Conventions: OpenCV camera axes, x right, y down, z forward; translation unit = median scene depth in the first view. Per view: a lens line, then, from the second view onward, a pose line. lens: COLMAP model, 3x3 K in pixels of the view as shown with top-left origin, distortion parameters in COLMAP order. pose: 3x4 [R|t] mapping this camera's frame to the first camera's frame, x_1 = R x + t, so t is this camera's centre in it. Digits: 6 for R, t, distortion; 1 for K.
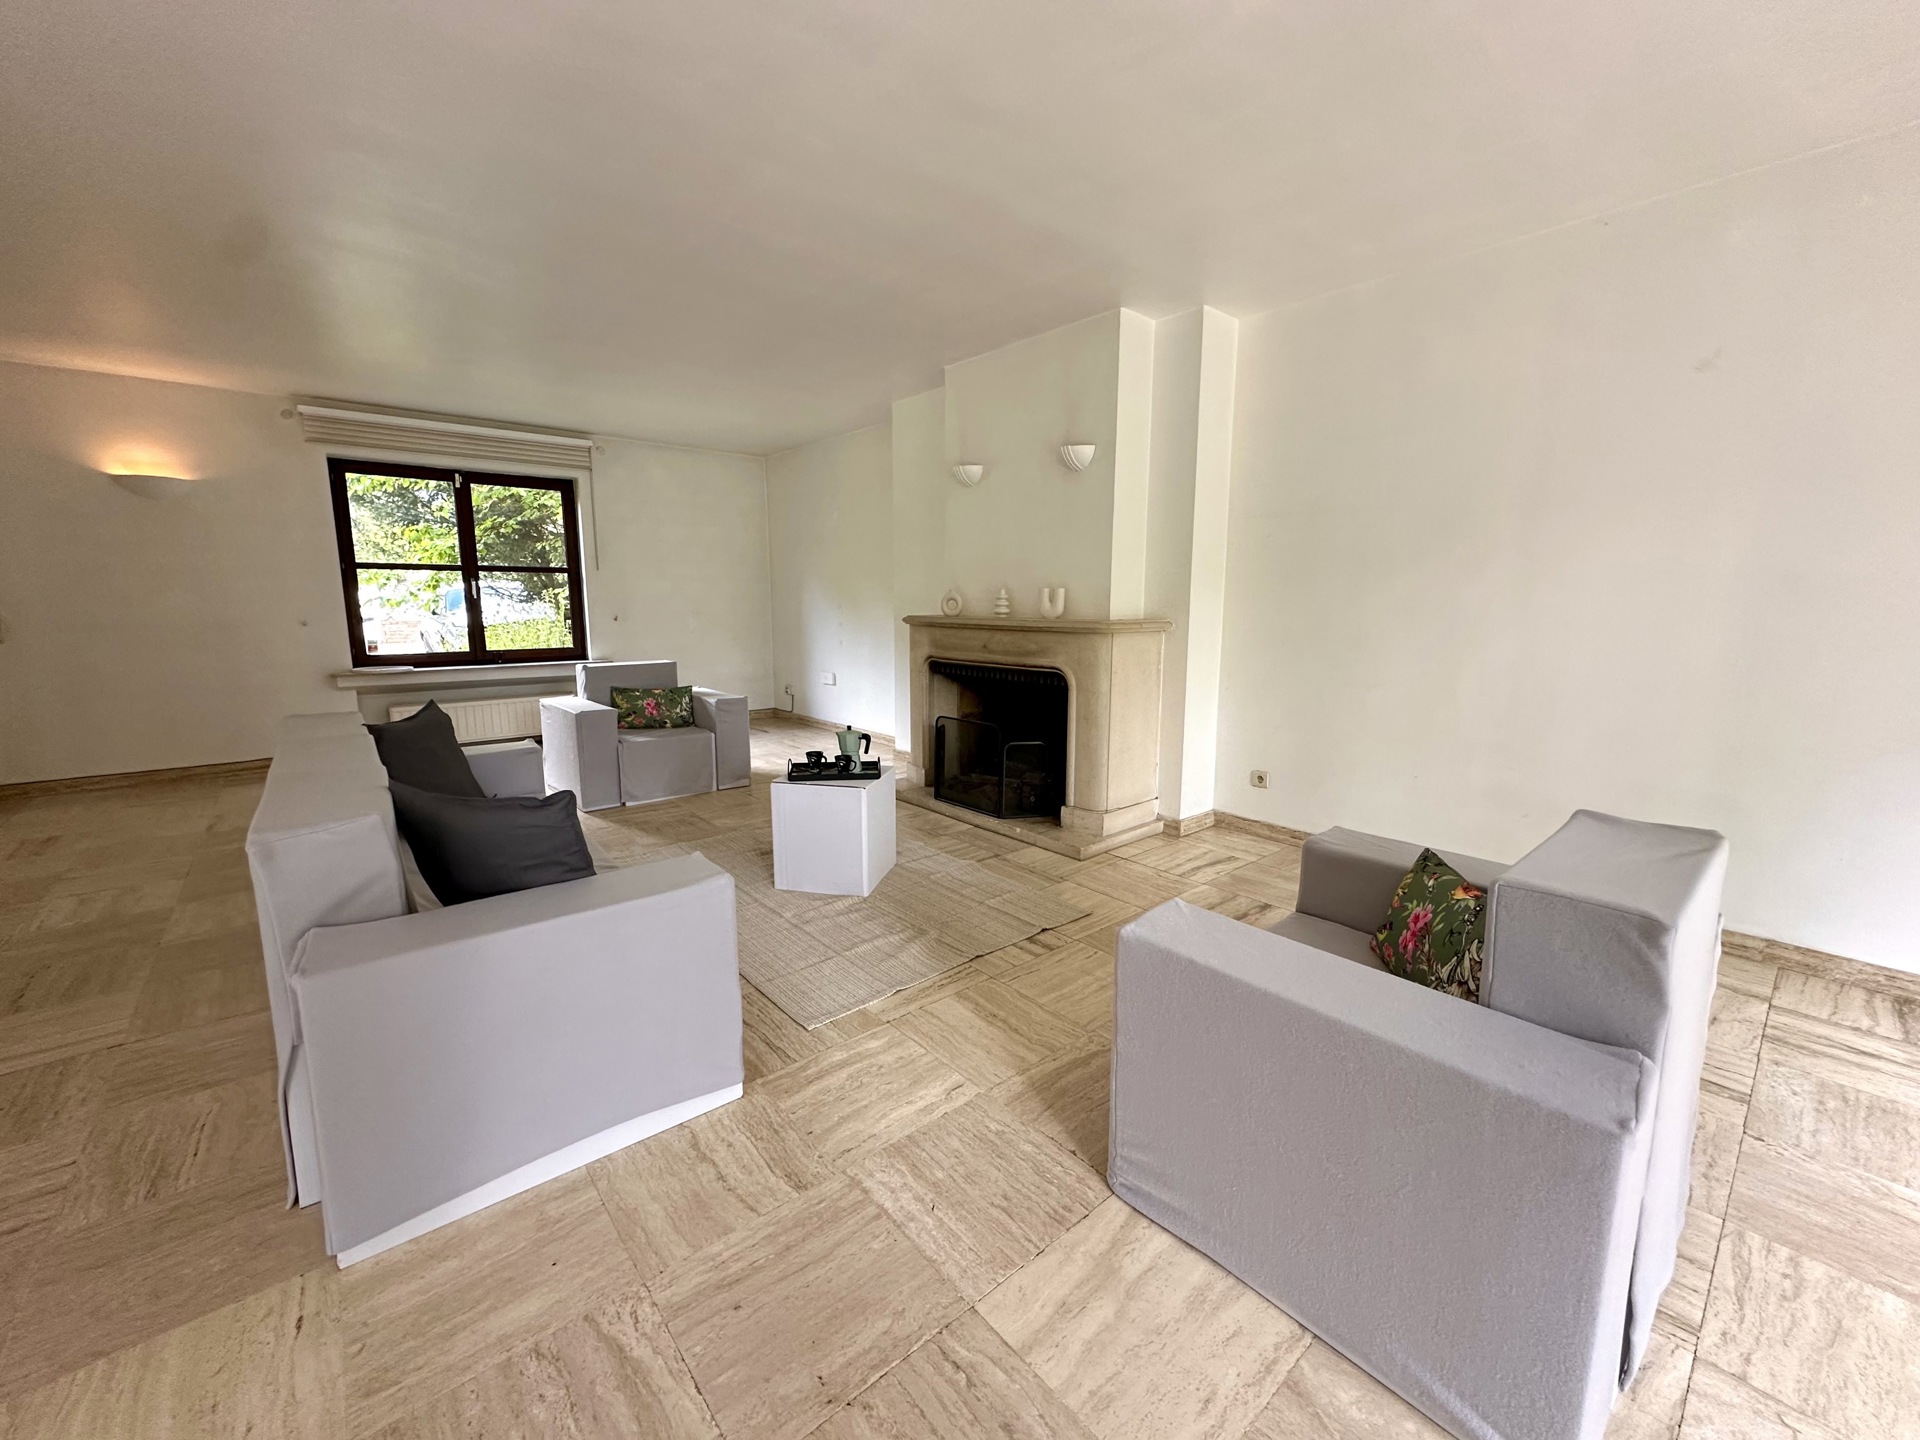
lens RADIAL K [[760.9, 0, 965.2], [0, 760.9, 715.1], [0, 0, 1]] dist [-0.002755, -0.000343]
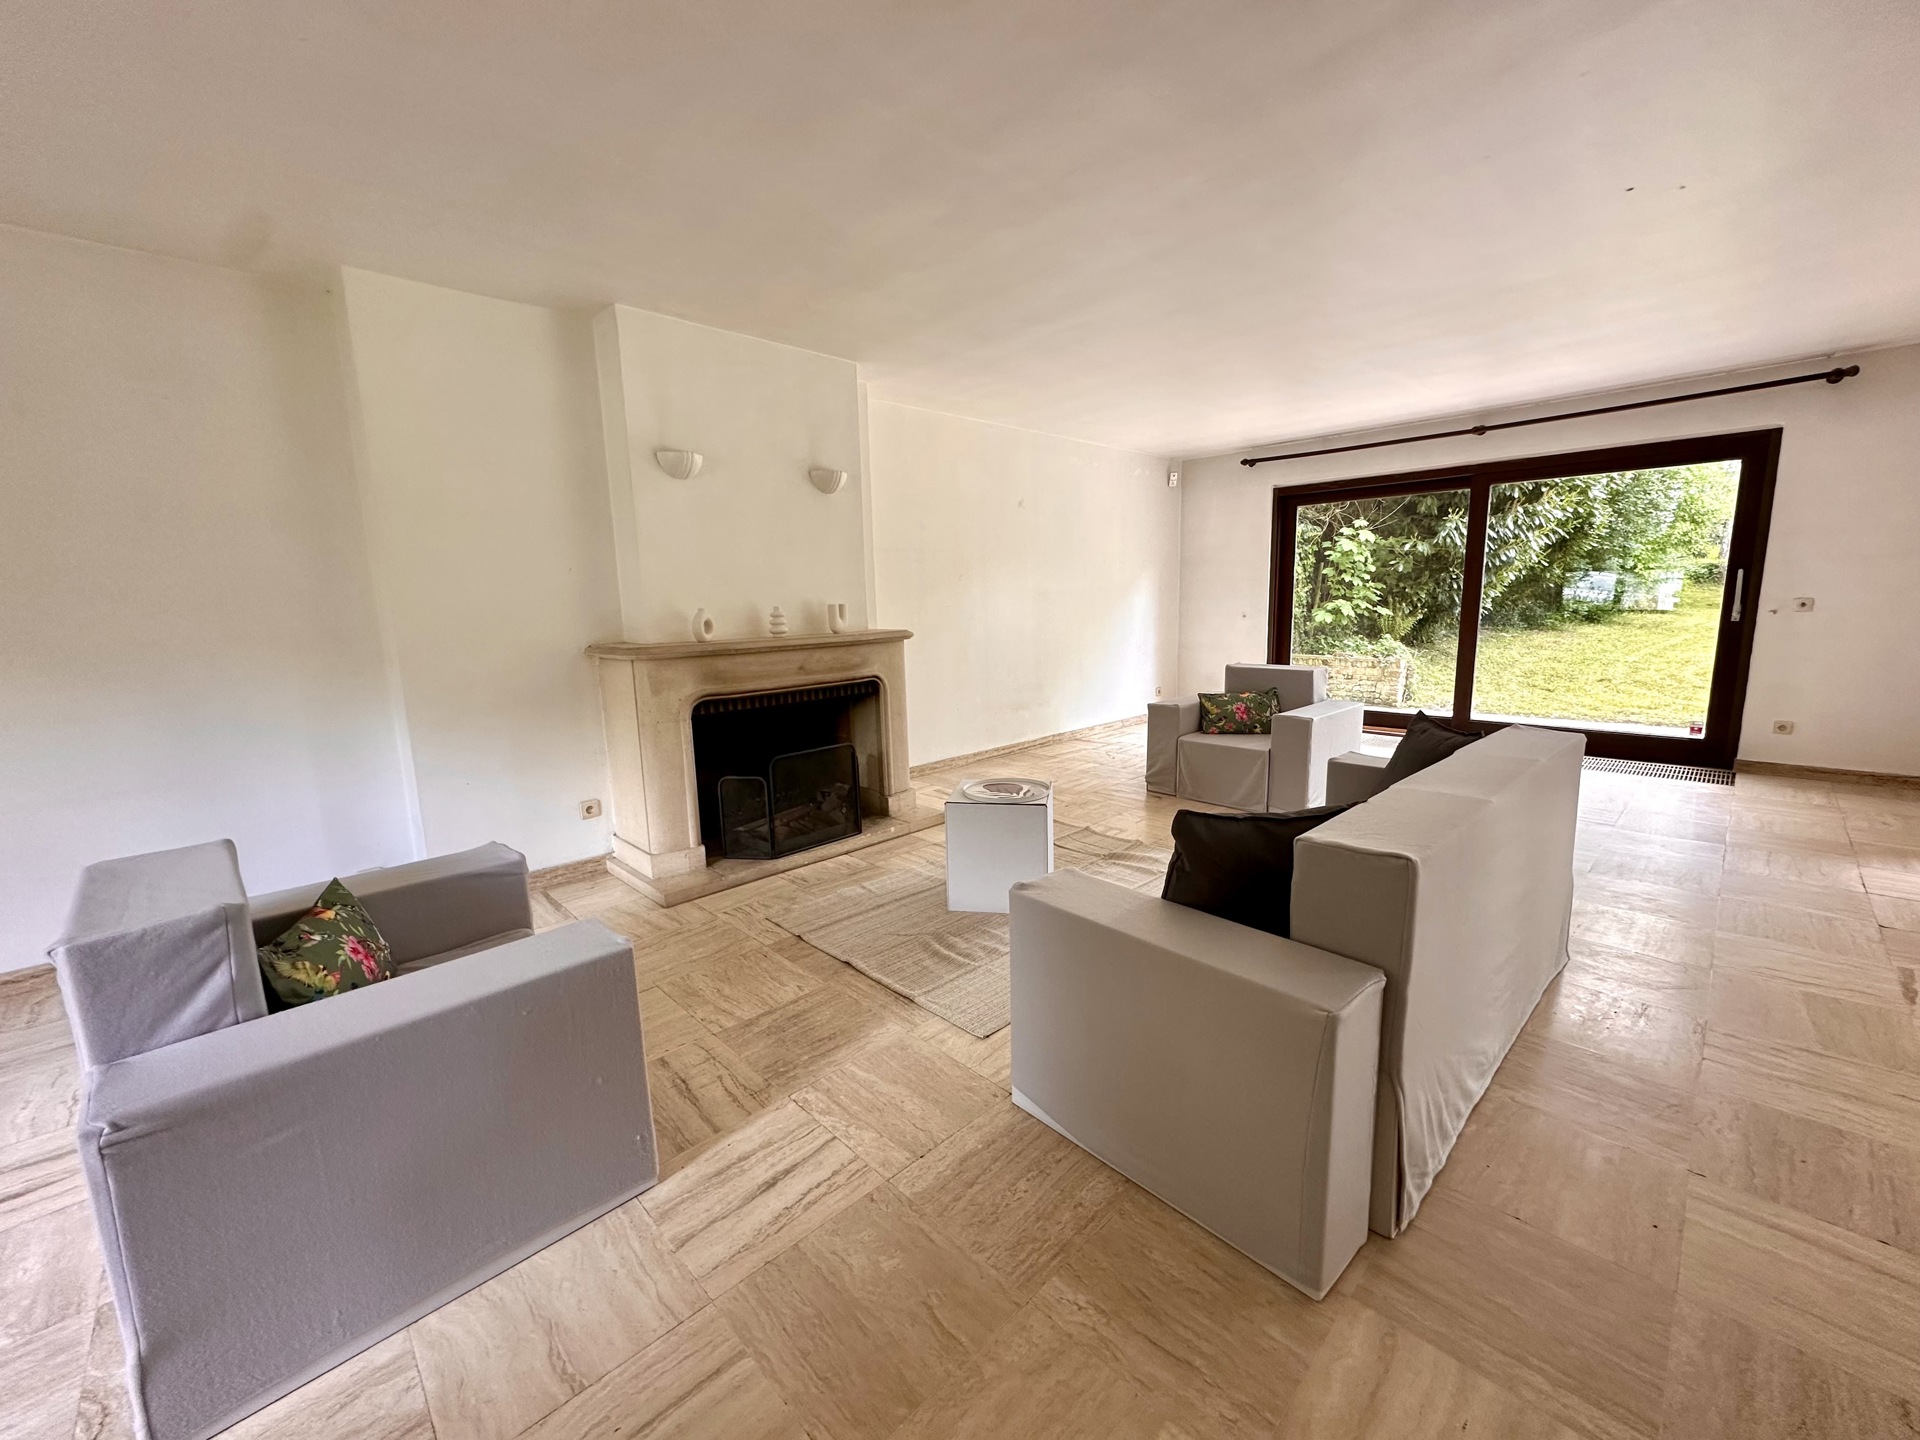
lens RADIAL K [[760.9, 0, 949.8], [0, 760.9, 716.6], [0, 0, 1]] dist [-0.002755, -0.000343]
pose [[-0.040255, -0.158245, 0.986579, -0.940923], [0.176844, 0.970663, 0.162908, -0.158867], [-0.983415, 0.181029, -0.011089, 0.886273]]
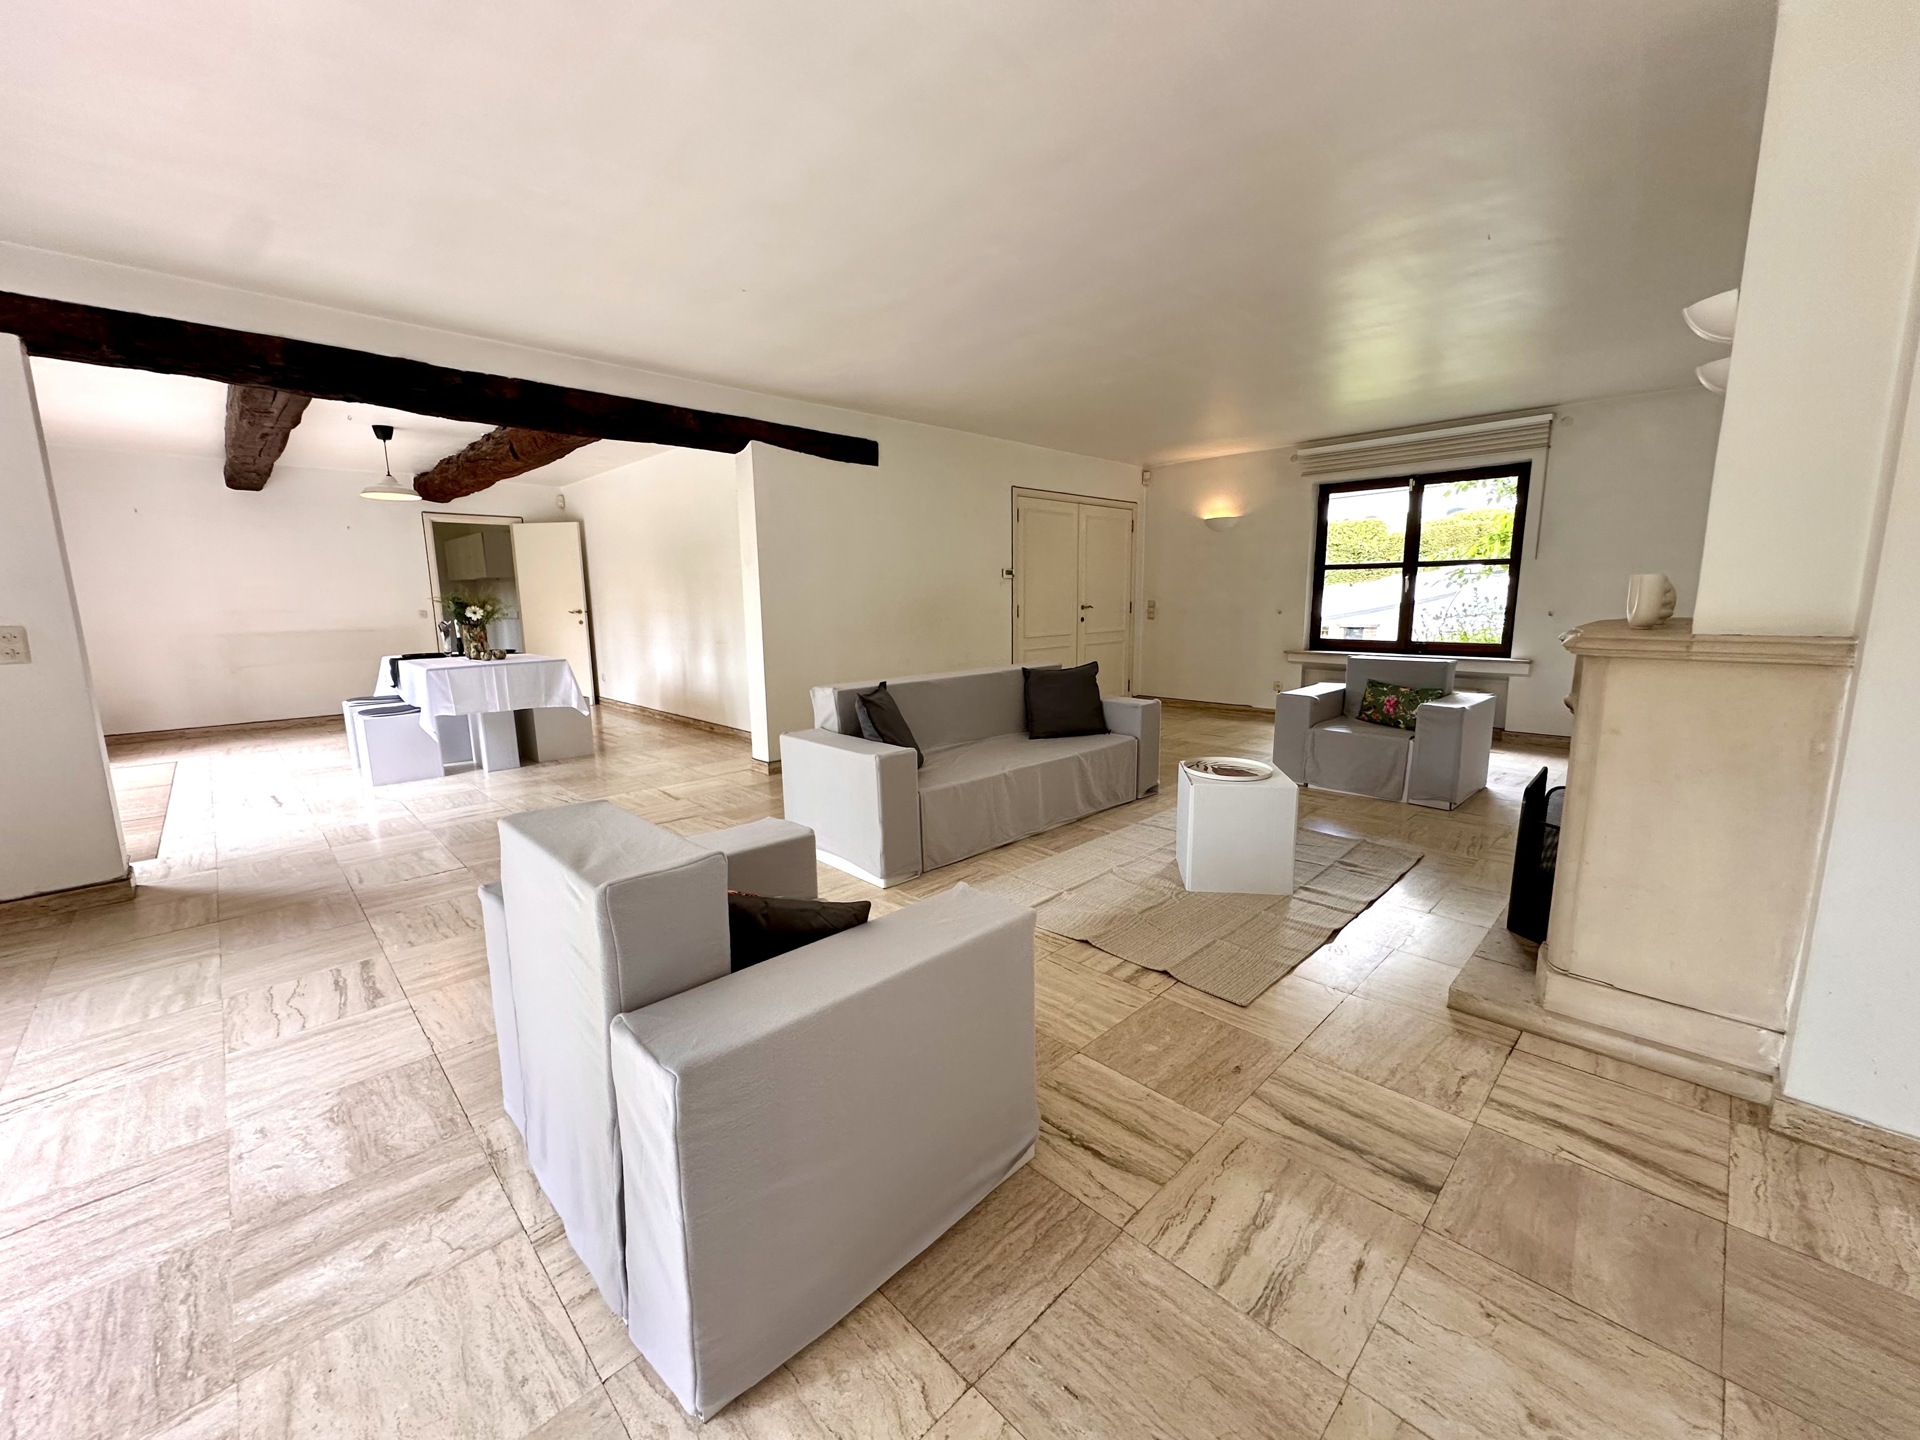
lens RADIAL K [[760.9, 0, 955.8], [0, 760.9, 719.5], [0, 0, 1]] dist [-0.002755, -0.000343]
pose [[0.061562, 0.157466, -0.985604, 0.627405], [-0.138051, 0.979329, 0.147841, -0.071353], [0.988510, 0.126962, 0.082028, 0.446307]]
